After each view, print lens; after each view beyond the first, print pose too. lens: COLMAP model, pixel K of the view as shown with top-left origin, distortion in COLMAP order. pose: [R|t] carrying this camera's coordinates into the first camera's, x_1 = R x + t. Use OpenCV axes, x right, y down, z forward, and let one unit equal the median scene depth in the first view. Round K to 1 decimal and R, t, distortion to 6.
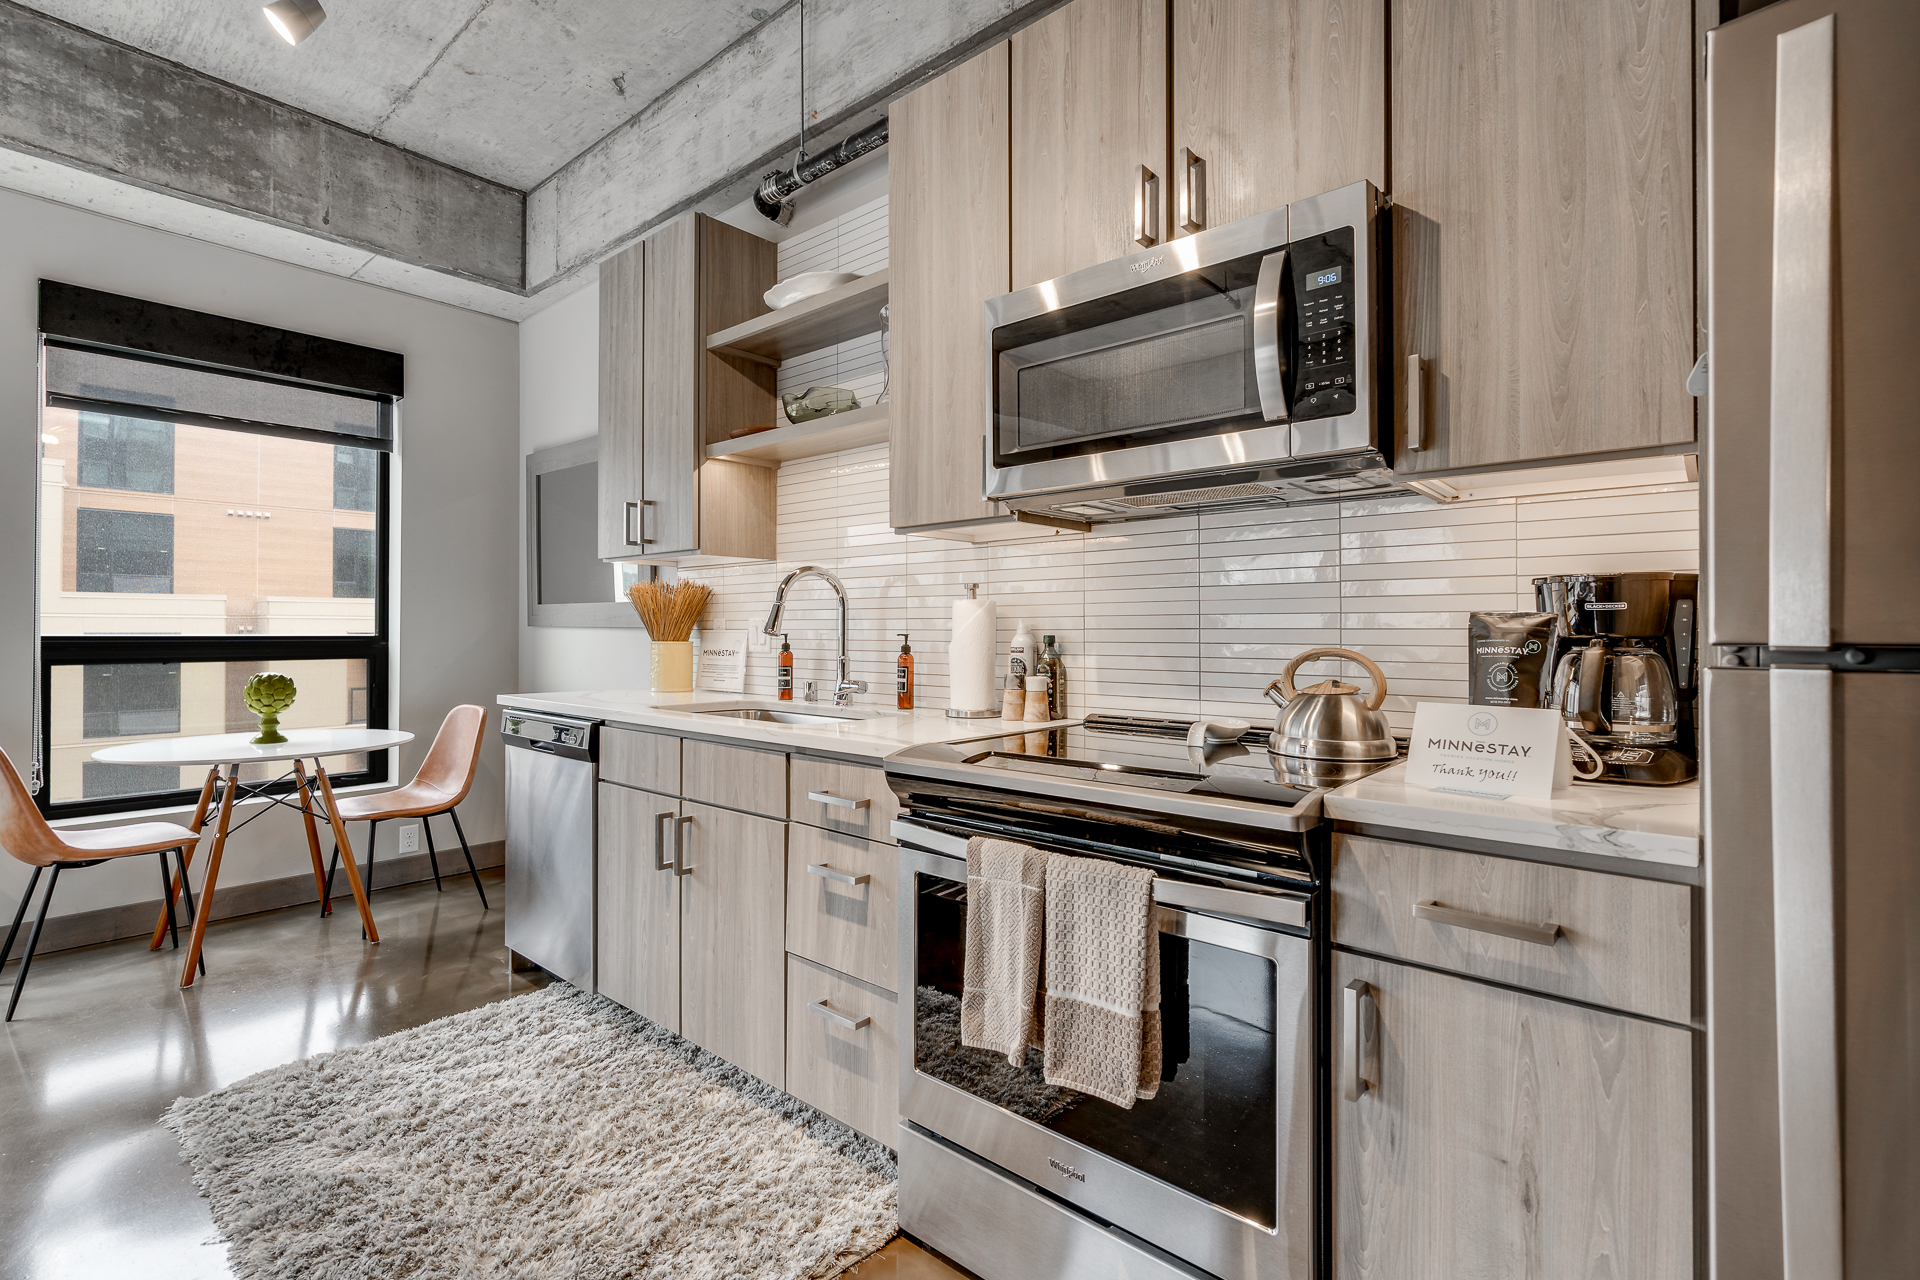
lens RADIAL K [[872.1, 0, 962.3], [0, 872.1, 624.5], [0, 0, 1]] dist [-0.002319, 0.001261]
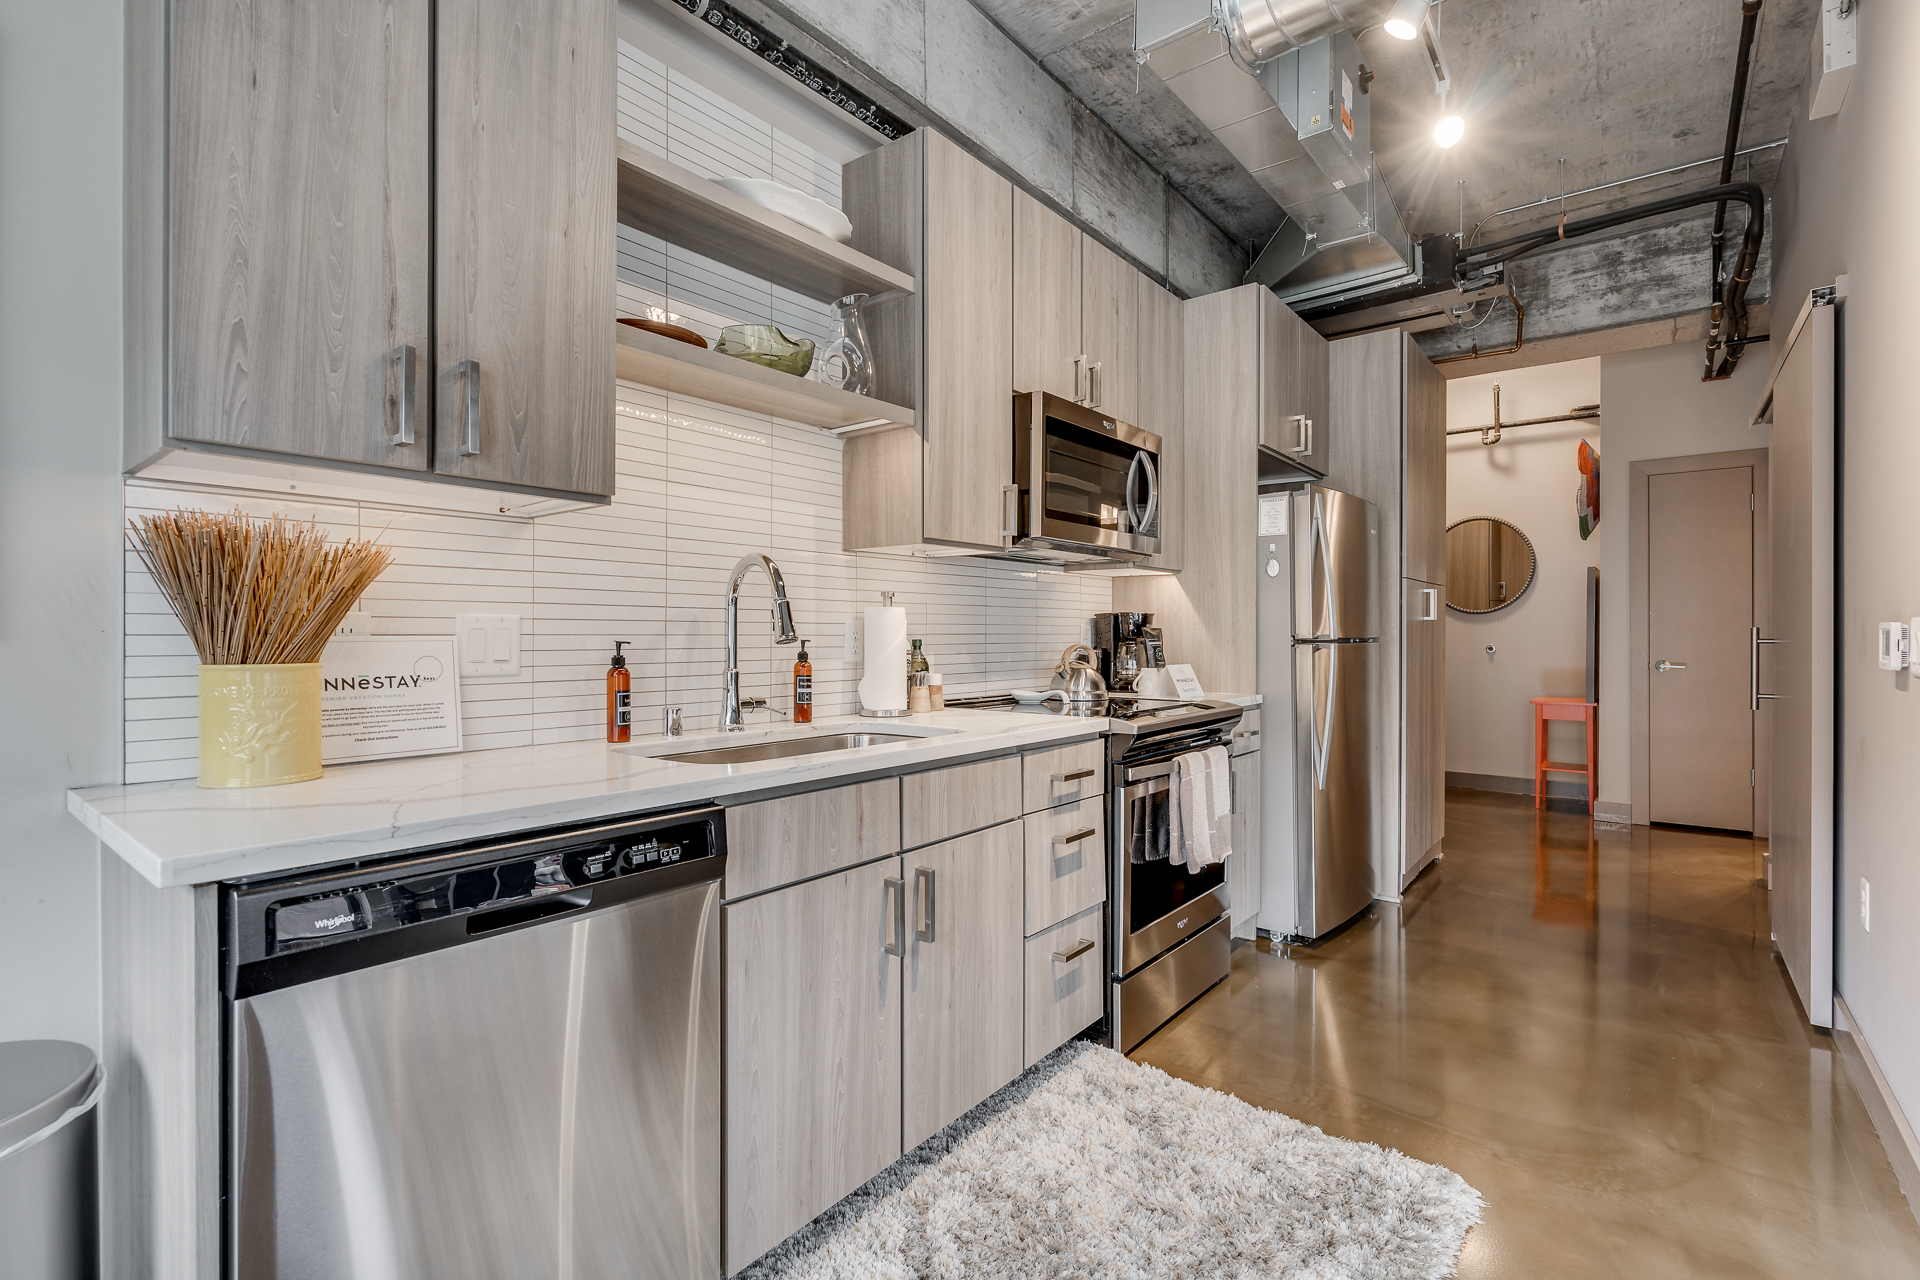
lens RADIAL K [[872.1, 0, 967.9], [0, 872.1, 632.6], [0, 0, 1]] dist [-0.002319, 0.001261]
pose [[-0.034598, -0.000205, 0.999401, -0.851405], [-0.008077, 0.999967, -0.000075, 0.001959], [-0.999369, -0.008074, -0.034599, 0.748657]]
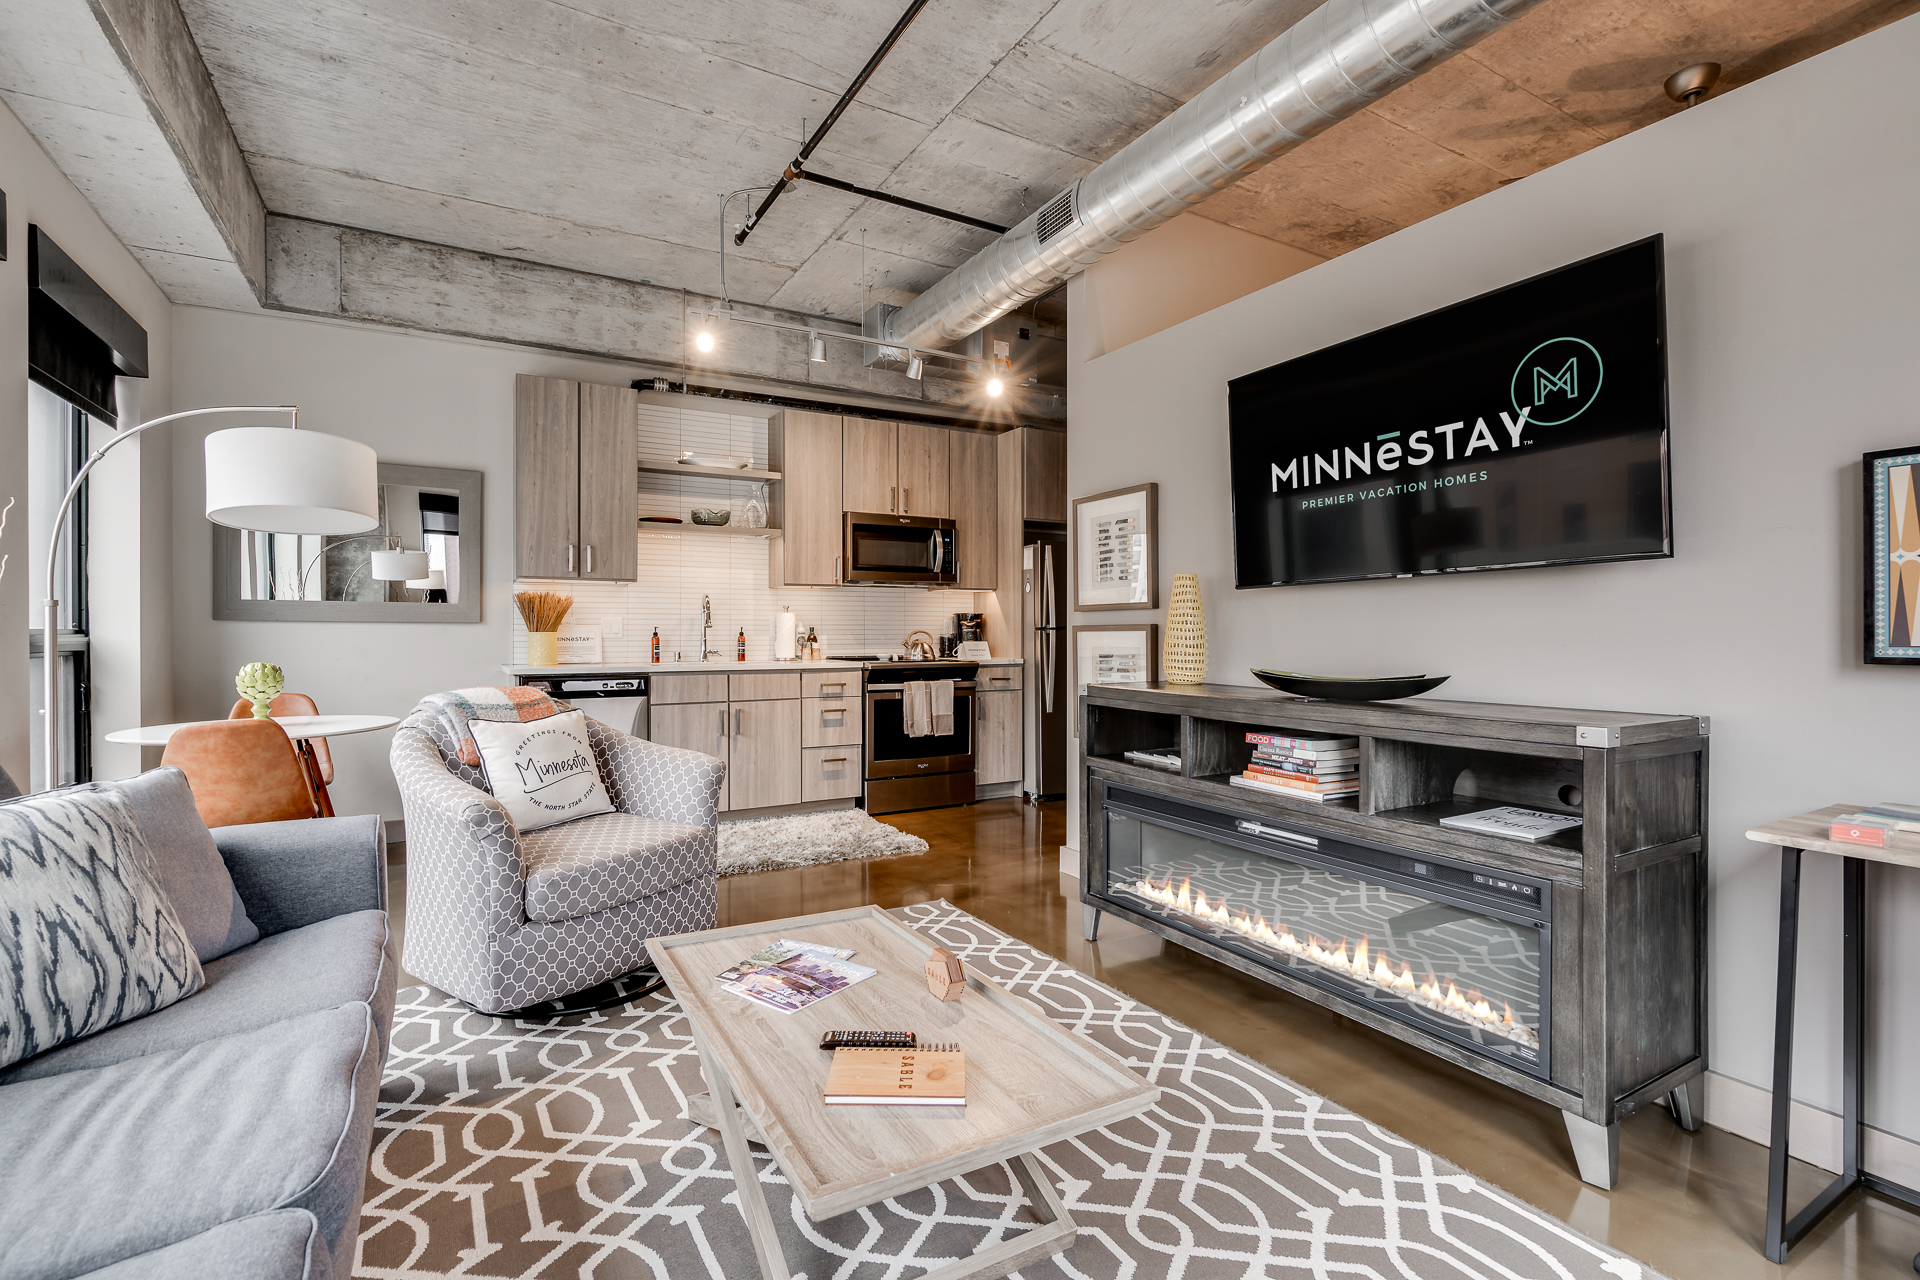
lens RADIAL K [[872.1, 0, 953.5], [0, 872.1, 632.3], [0, 0, 1]] dist [-0.002319, 0.001261]
pose [[0.335130, -0.003688, 0.942165, -1.694418], [-0.006917, 0.999956, 0.006375, 0.005923], [-0.942146, -0.008653, 0.335090, -0.203234]]
